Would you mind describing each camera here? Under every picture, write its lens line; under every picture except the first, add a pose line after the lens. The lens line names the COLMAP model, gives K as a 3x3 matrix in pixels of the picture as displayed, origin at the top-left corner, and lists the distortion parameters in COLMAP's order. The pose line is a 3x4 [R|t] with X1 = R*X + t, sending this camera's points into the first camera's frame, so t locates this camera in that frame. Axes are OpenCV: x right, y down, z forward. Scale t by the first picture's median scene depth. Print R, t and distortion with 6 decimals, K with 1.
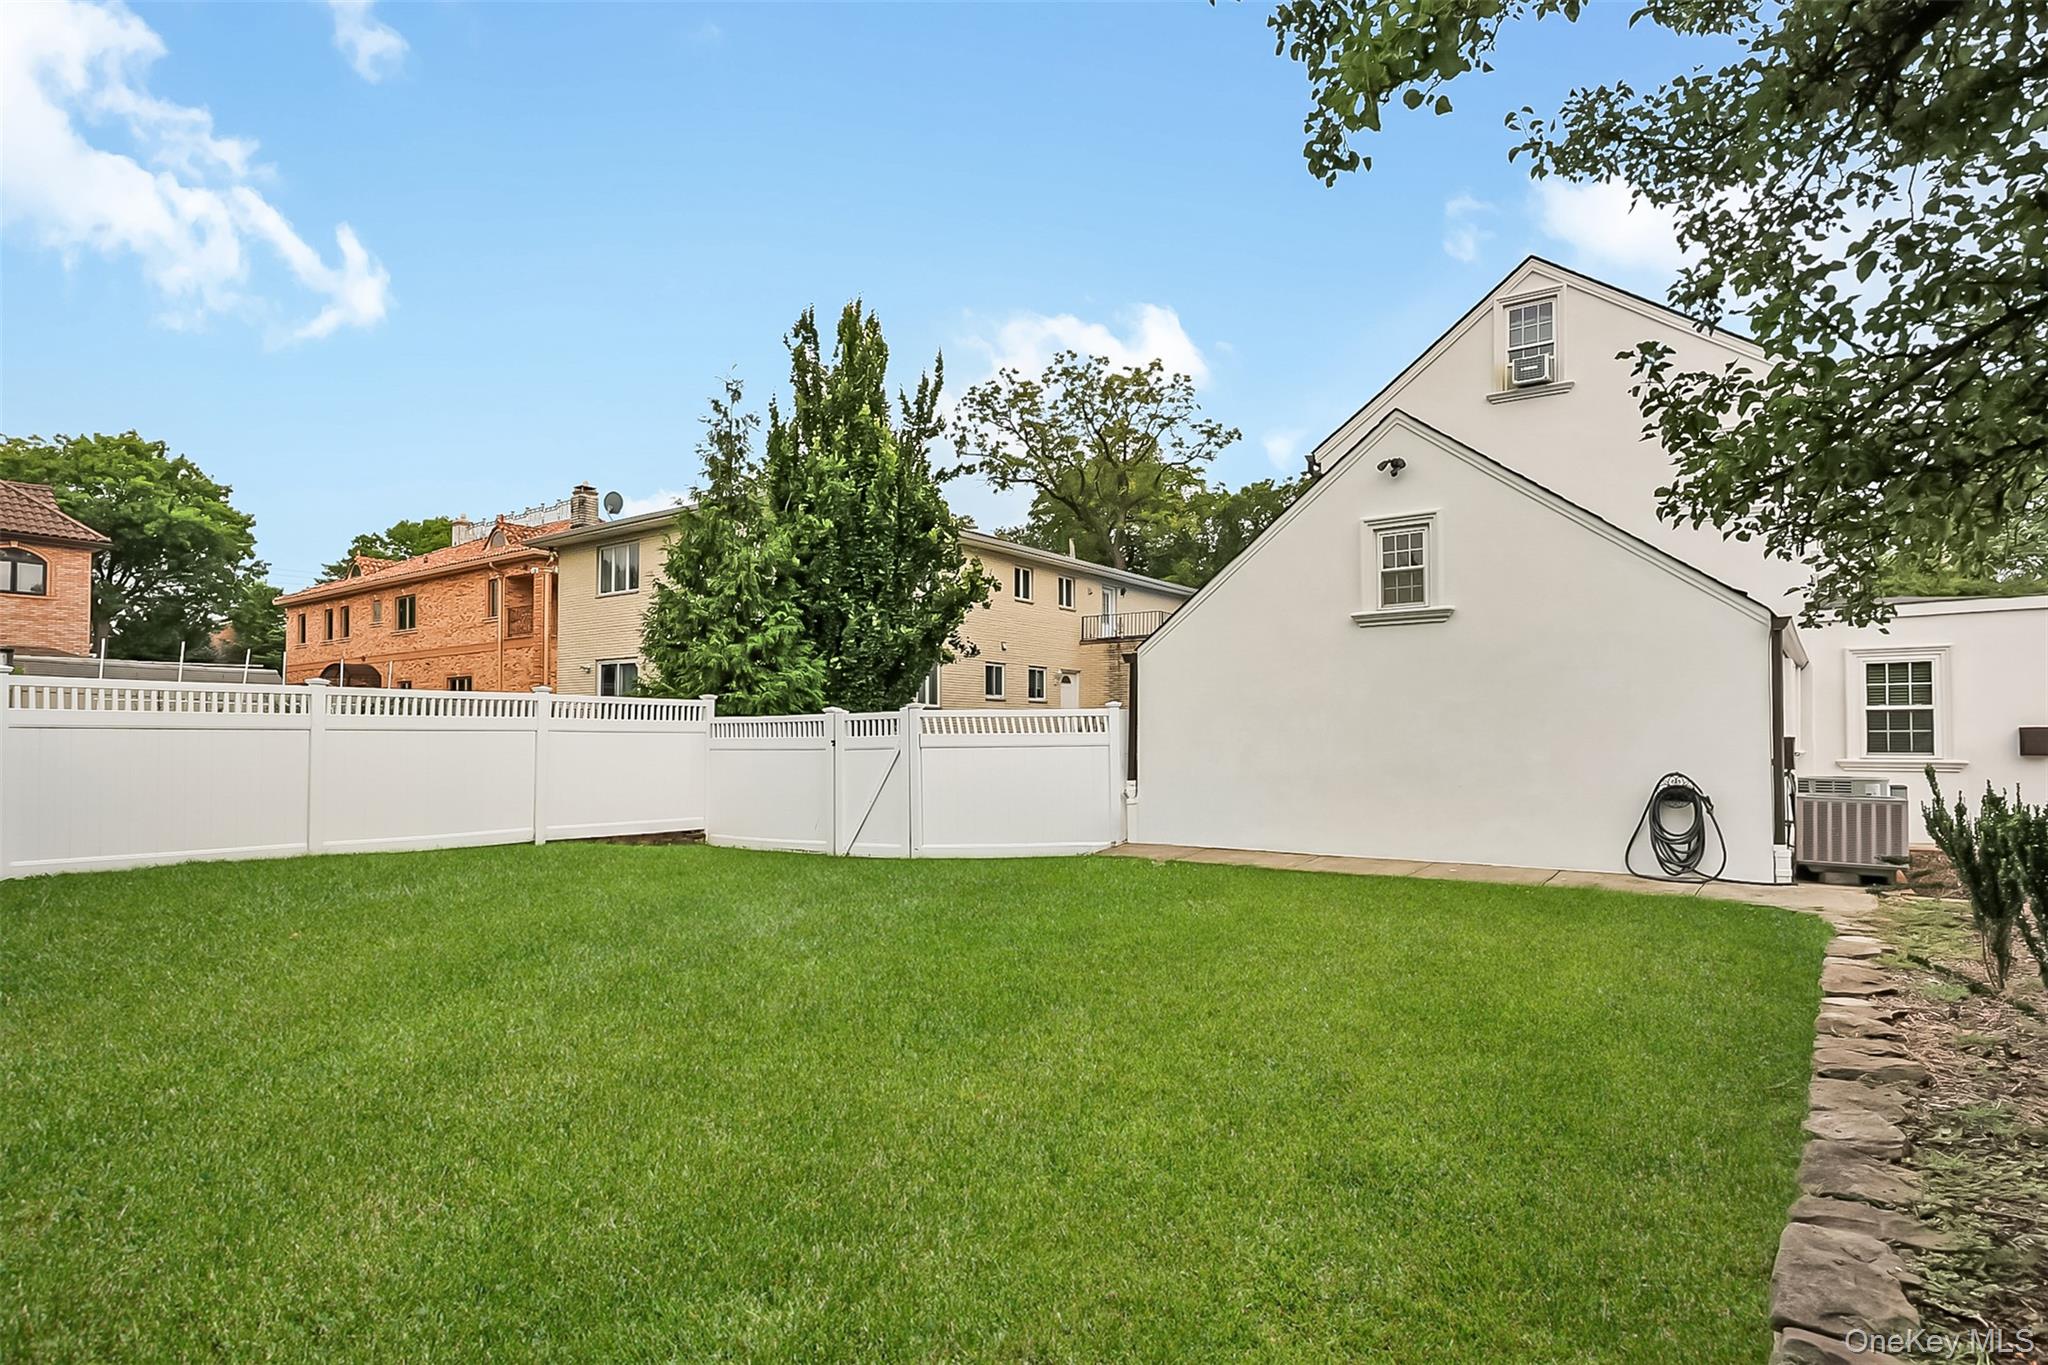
lens RADIAL K [[1085.9, 0, 1025.6], [0, 1085.9, 712.3], [0, 0, 1]] dist [-0.001240, -0.000246]
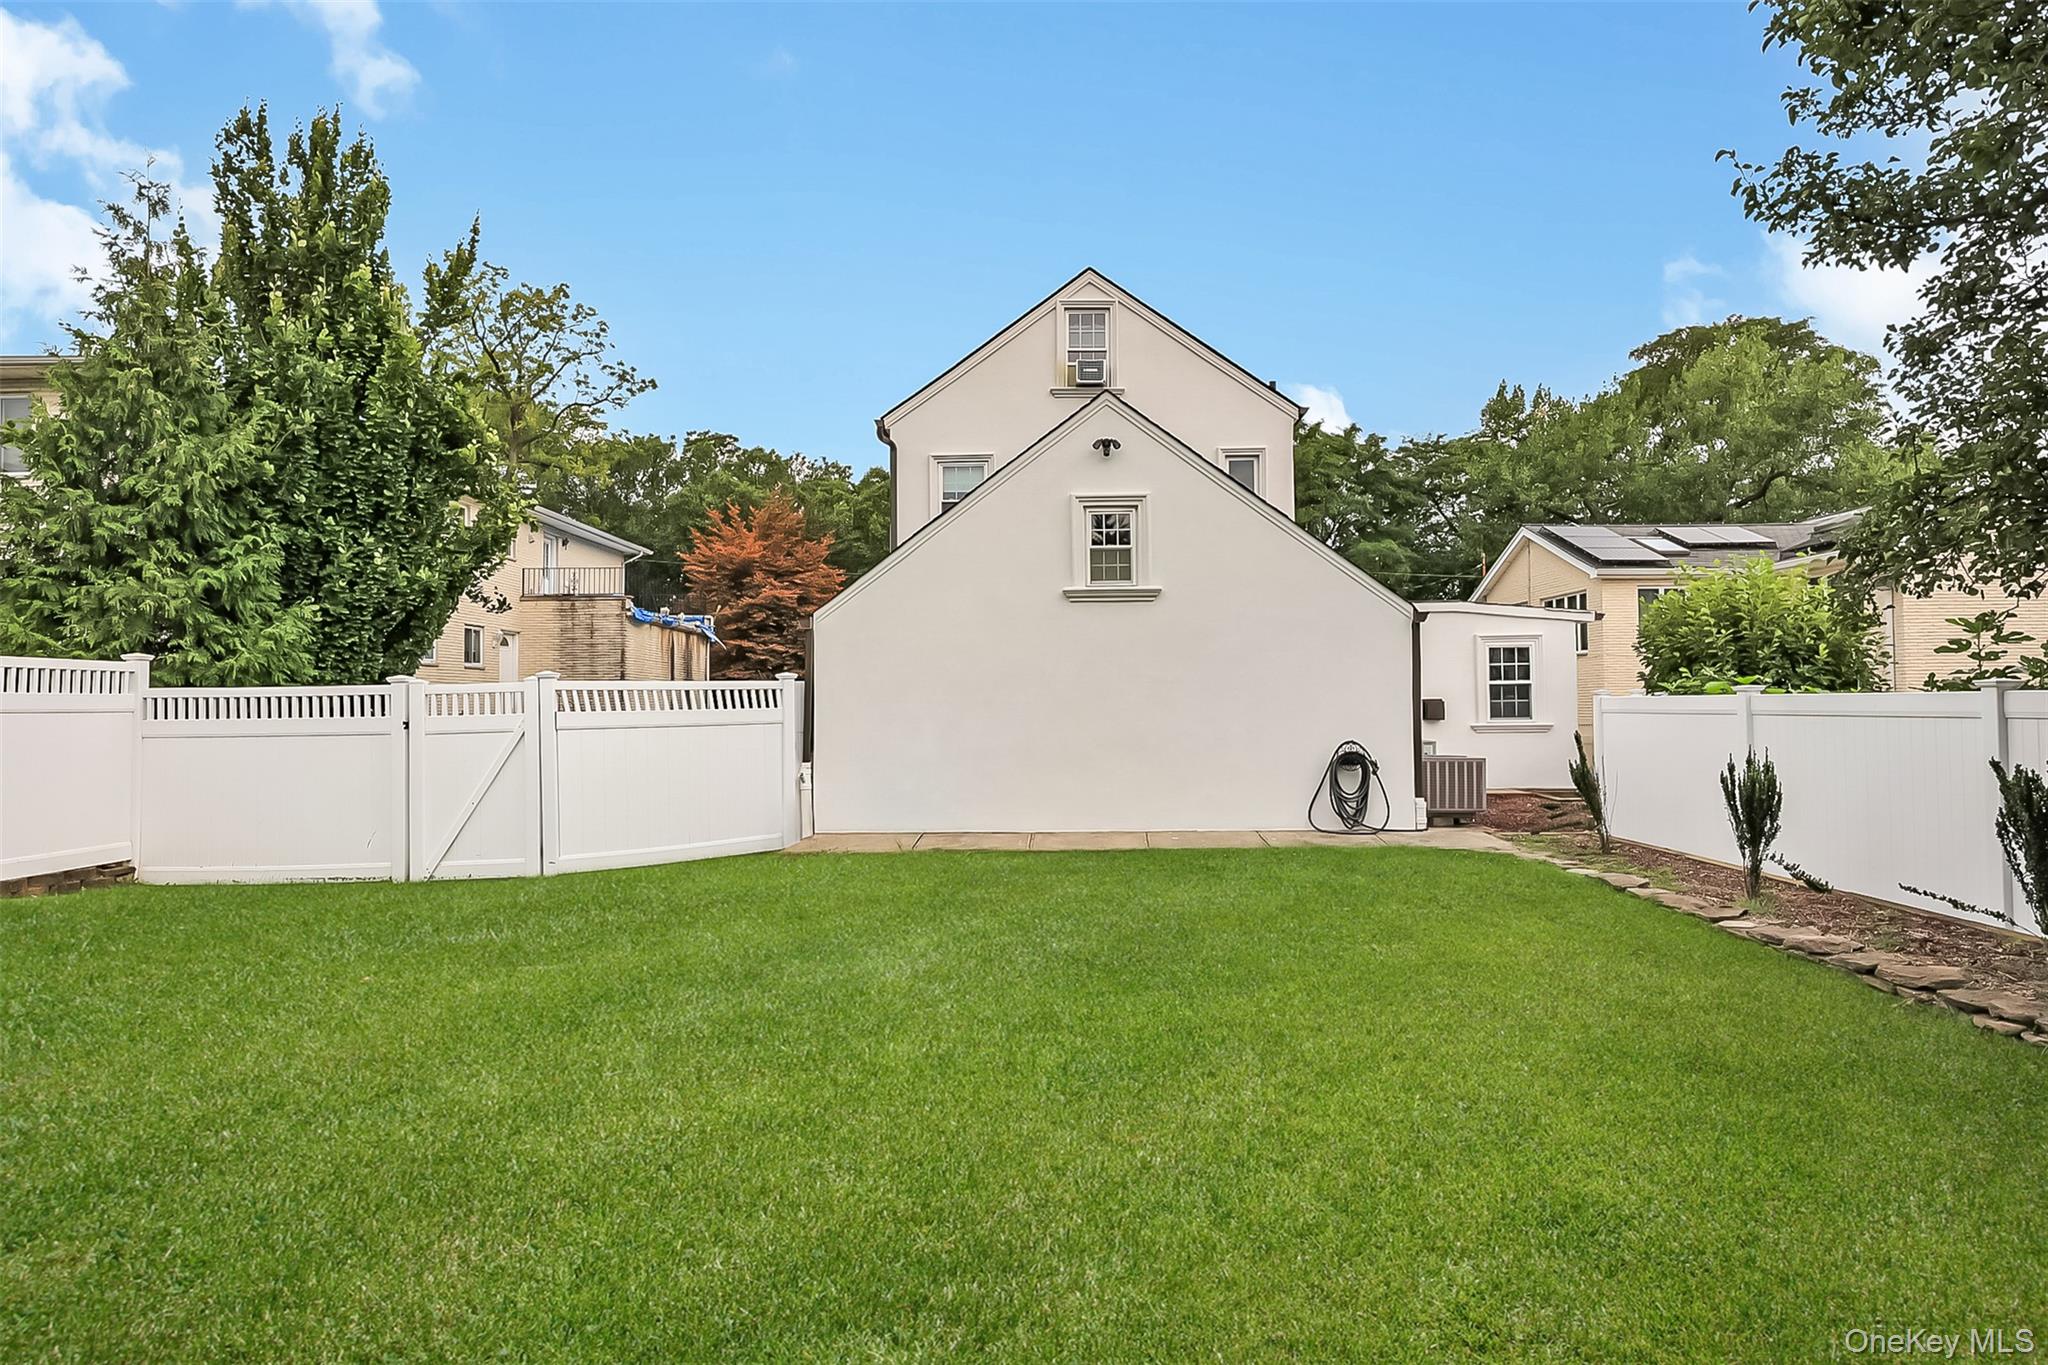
lens RADIAL K [[1082.0, 0, 1024.0], [0, 1082.0, 682.5], [0, 0, 1]] dist [0.000507, 0.000046]
pose [[0.817786, 0.005669, 0.575495, -0.221901], [-0.007166, 0.999974, 0.000332, -0.003082], [-0.575478, -0.004396, 0.817805, 0.152856]]
